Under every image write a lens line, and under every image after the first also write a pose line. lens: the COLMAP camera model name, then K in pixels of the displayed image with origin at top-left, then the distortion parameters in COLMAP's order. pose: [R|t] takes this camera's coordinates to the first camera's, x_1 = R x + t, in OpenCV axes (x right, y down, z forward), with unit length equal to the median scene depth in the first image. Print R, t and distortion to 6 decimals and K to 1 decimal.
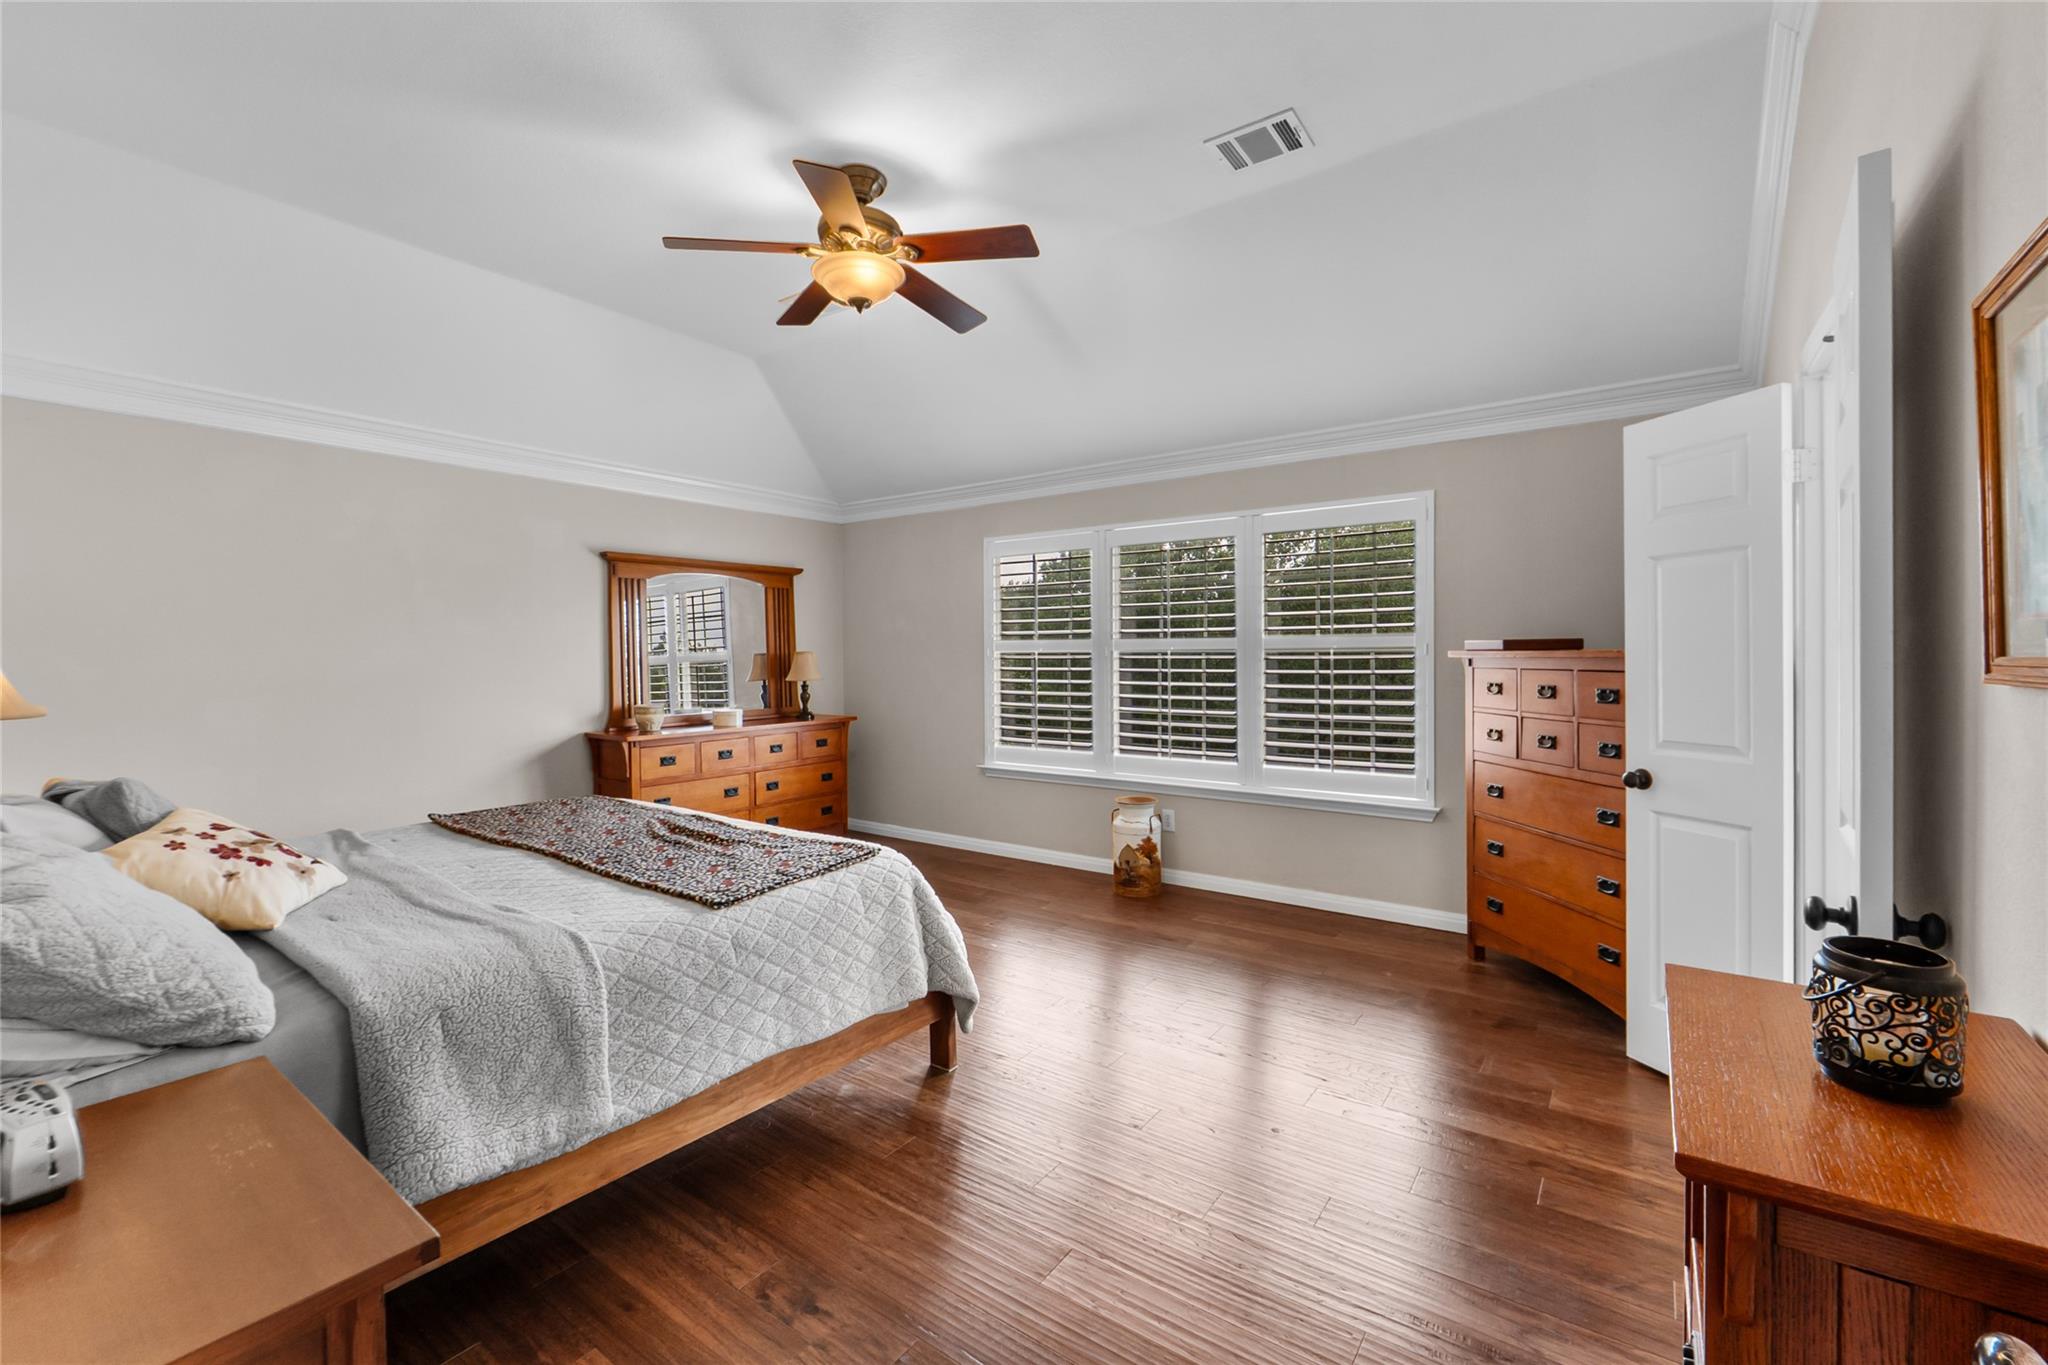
lens RADIAL K [[866.3, 0, 1030.8], [0, 866.3, 665.0], [0, 0, 1]] dist [-0.000086, -0.000060]
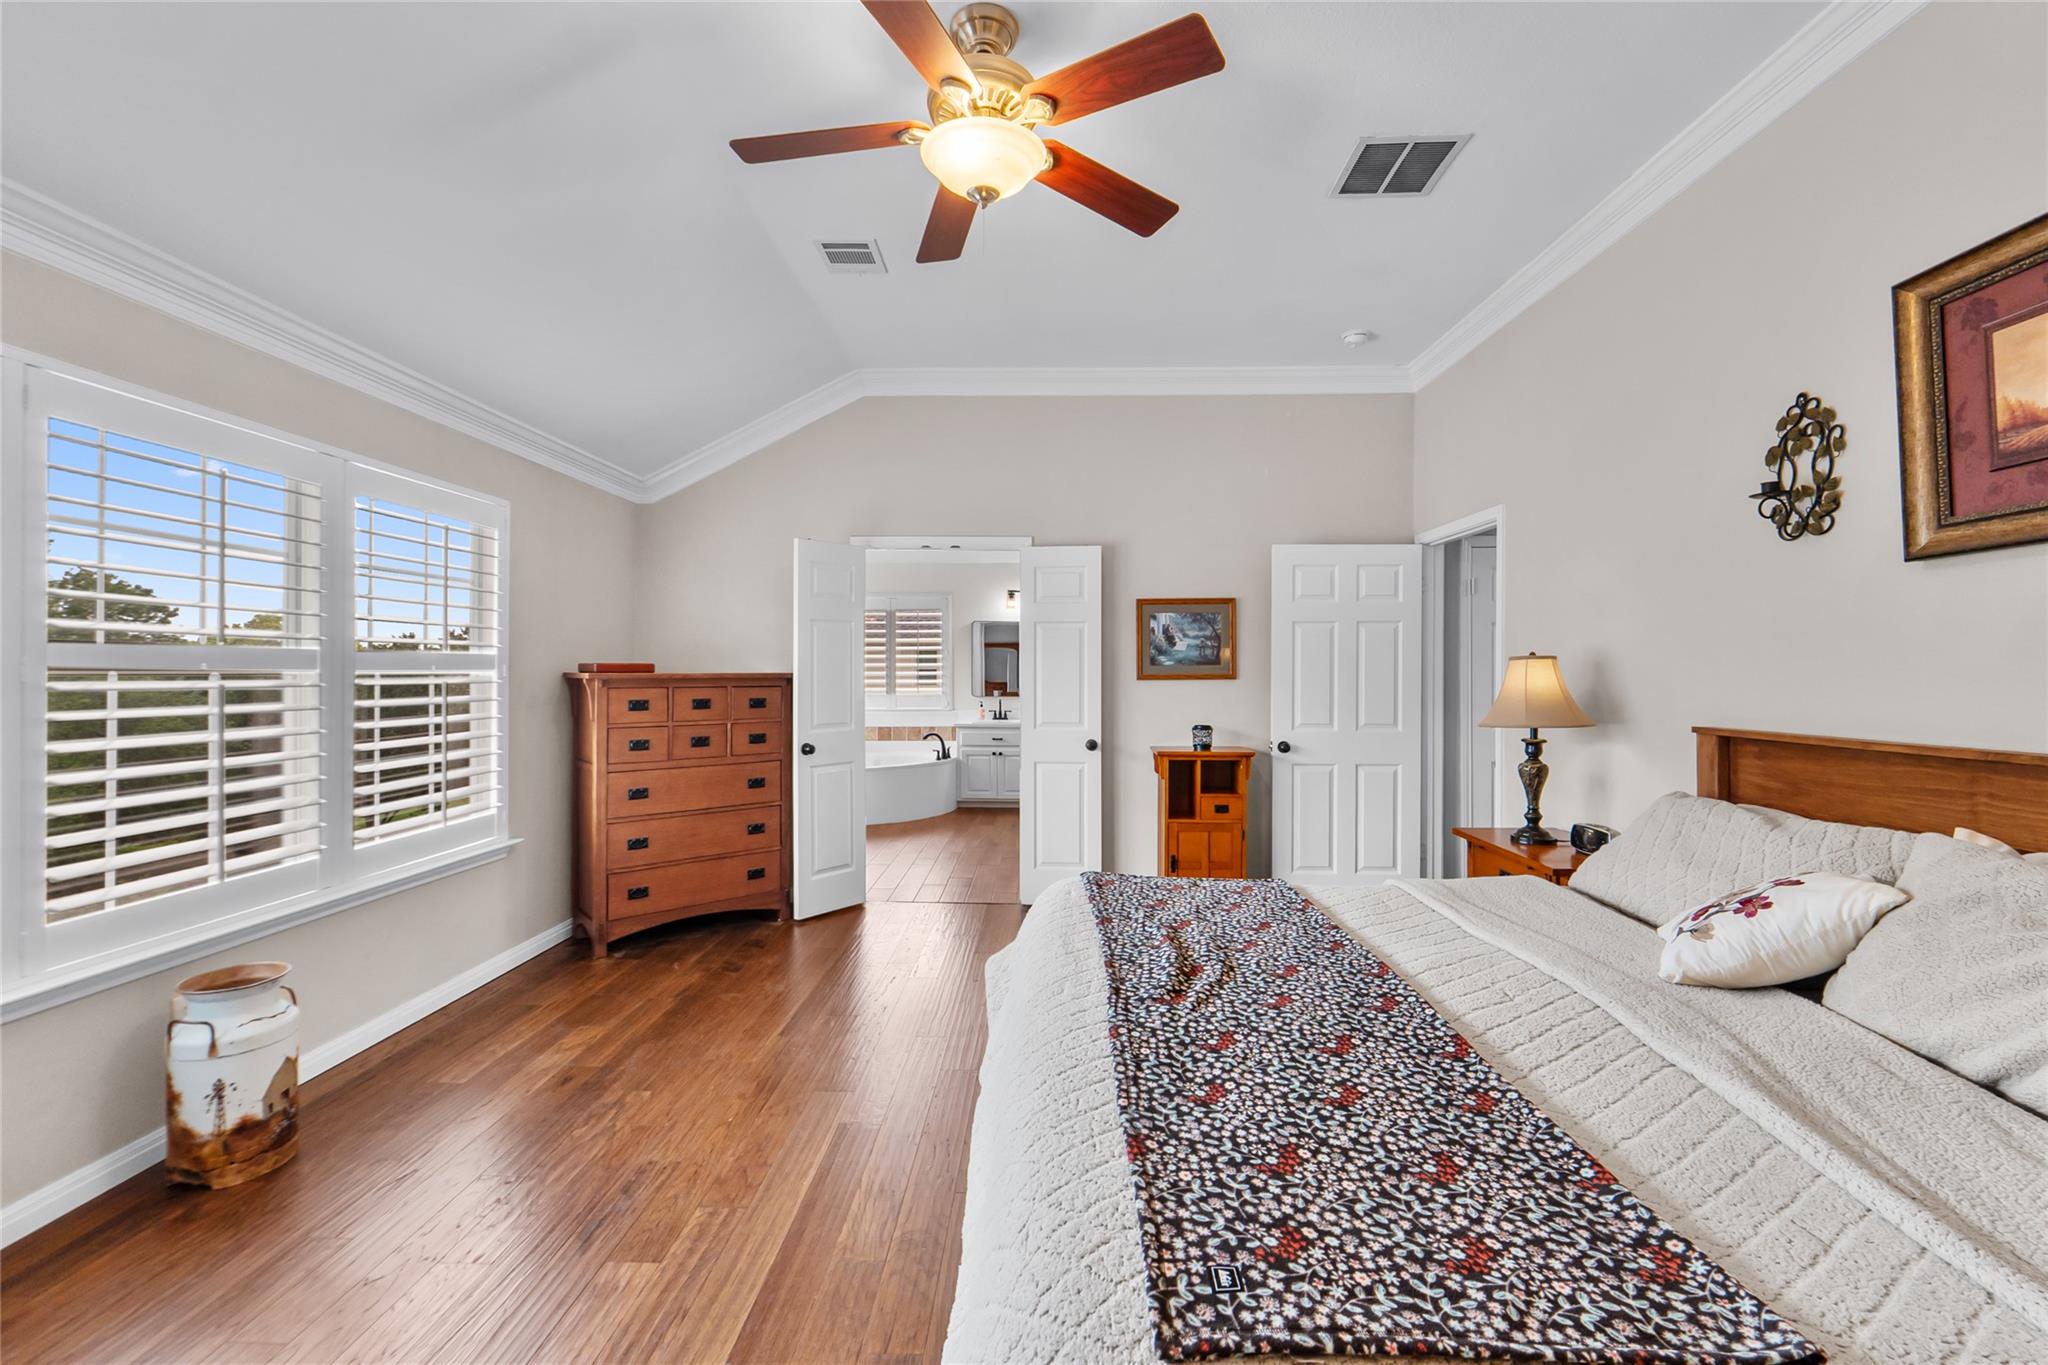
lens RADIAL K [[859.9, 0, 1024.7], [0, 859.9, 664.5], [0, 0, 1]] dist [-0.007139, -0.000128]
pose [[-0.560261, 0.013345, 0.828209, -0.608238], [0.014581, 0.999874, -0.006248, -0.011408], [-0.828188, 0.008576, -0.560385, 1.042137]]
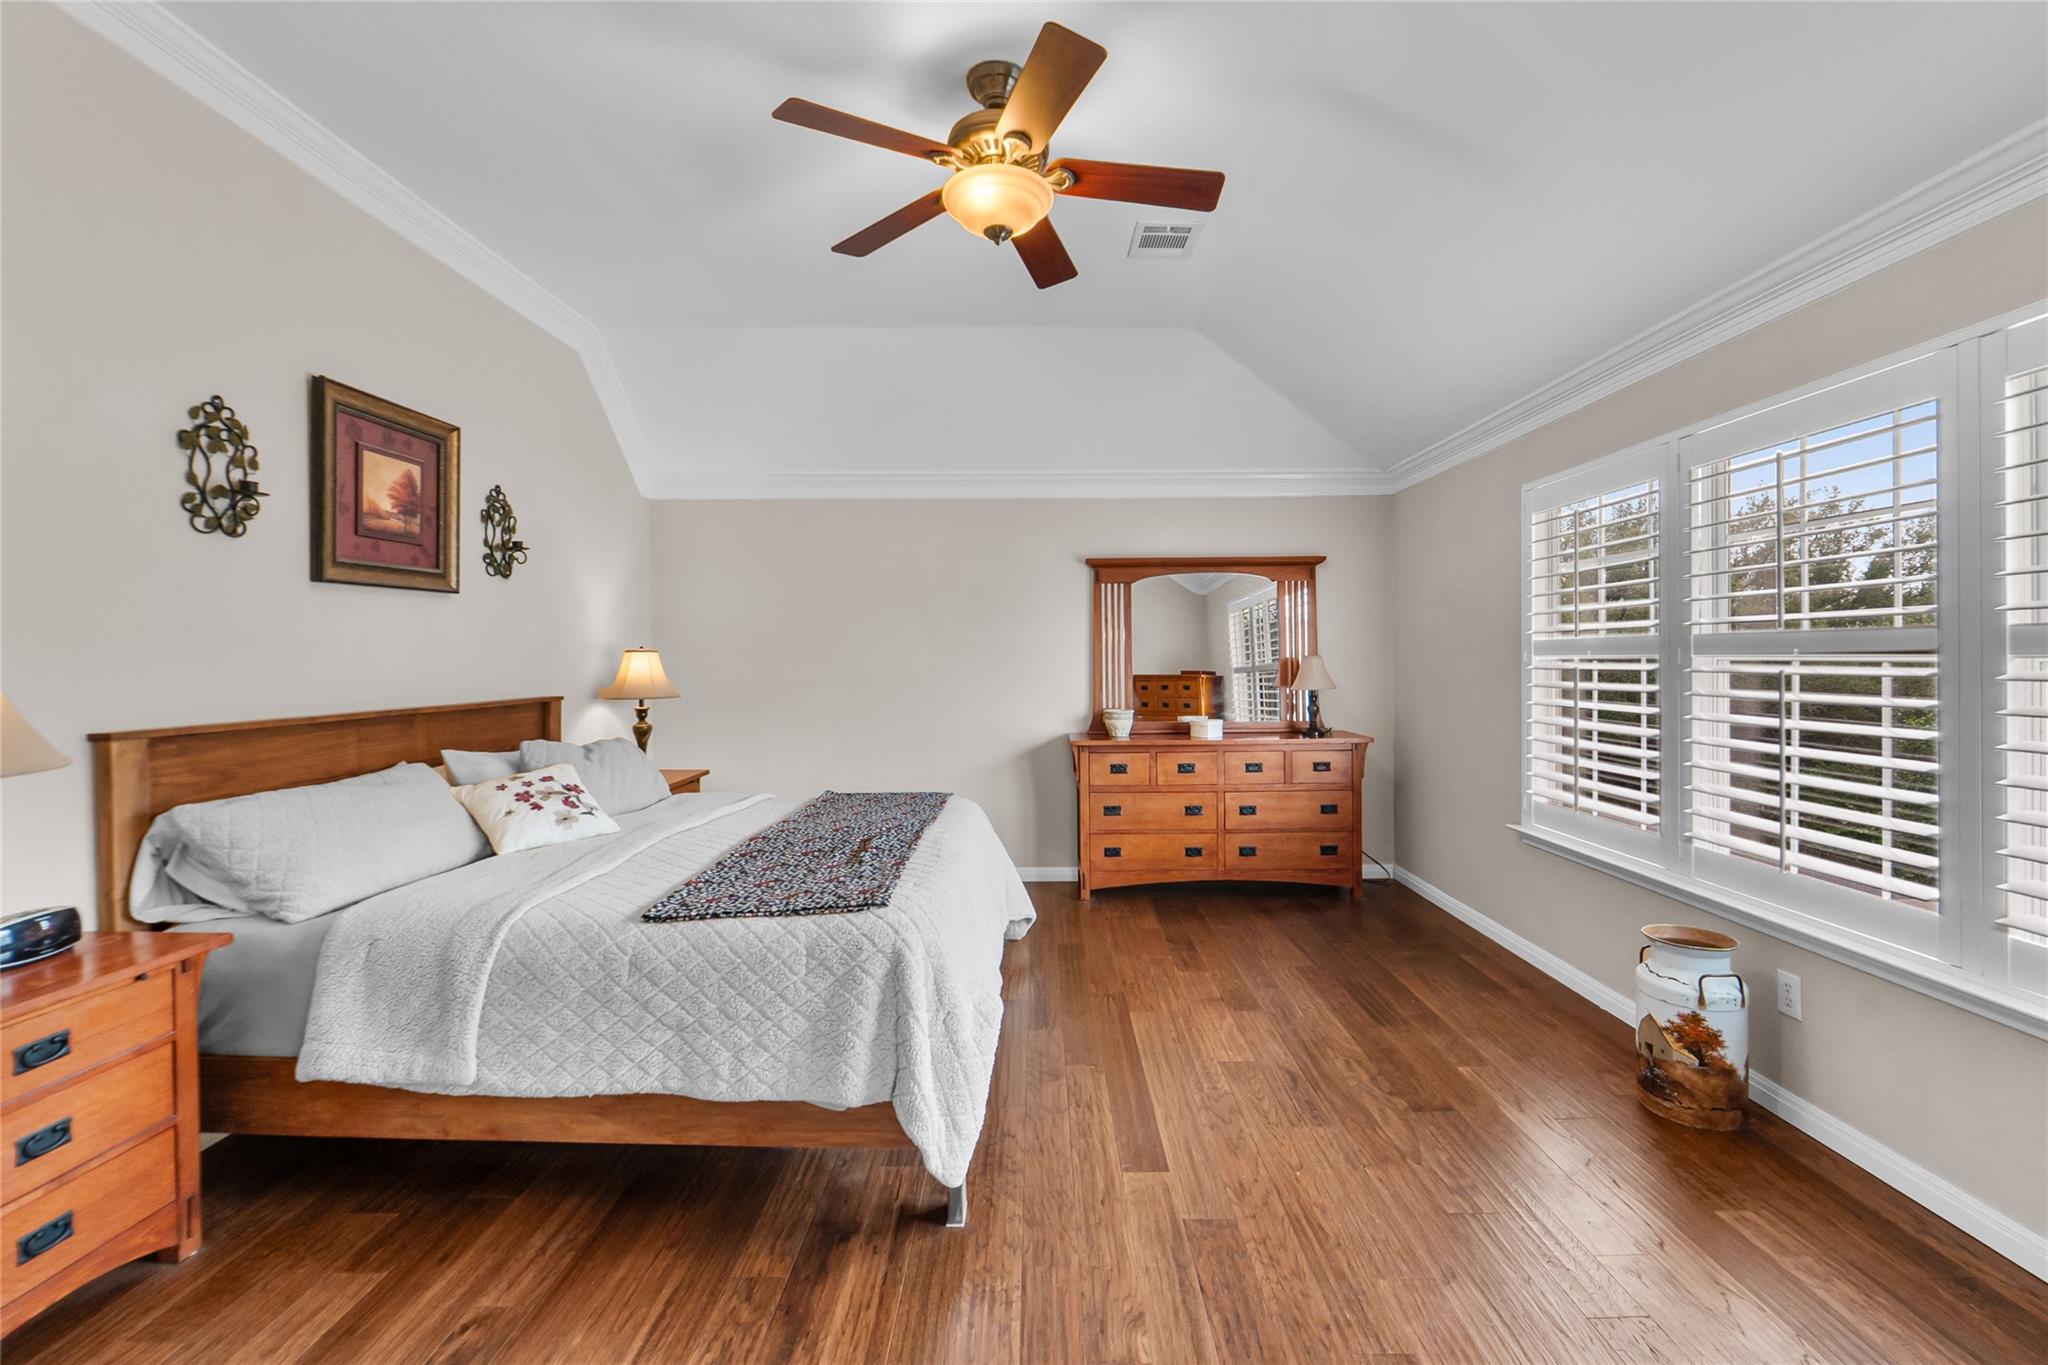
lens RADIAL K [[859.9, 0, 1024.7], [0, 859.9, 664.5], [0, 0, 1]] dist [-0.007139, -0.000128]
pose [[0.577317, 0.009078, -0.816470, 0.362673], [-0.010926, 0.999935, 0.003392, -0.009478], [0.816447, 0.006963, 0.577378, 0.422088]]
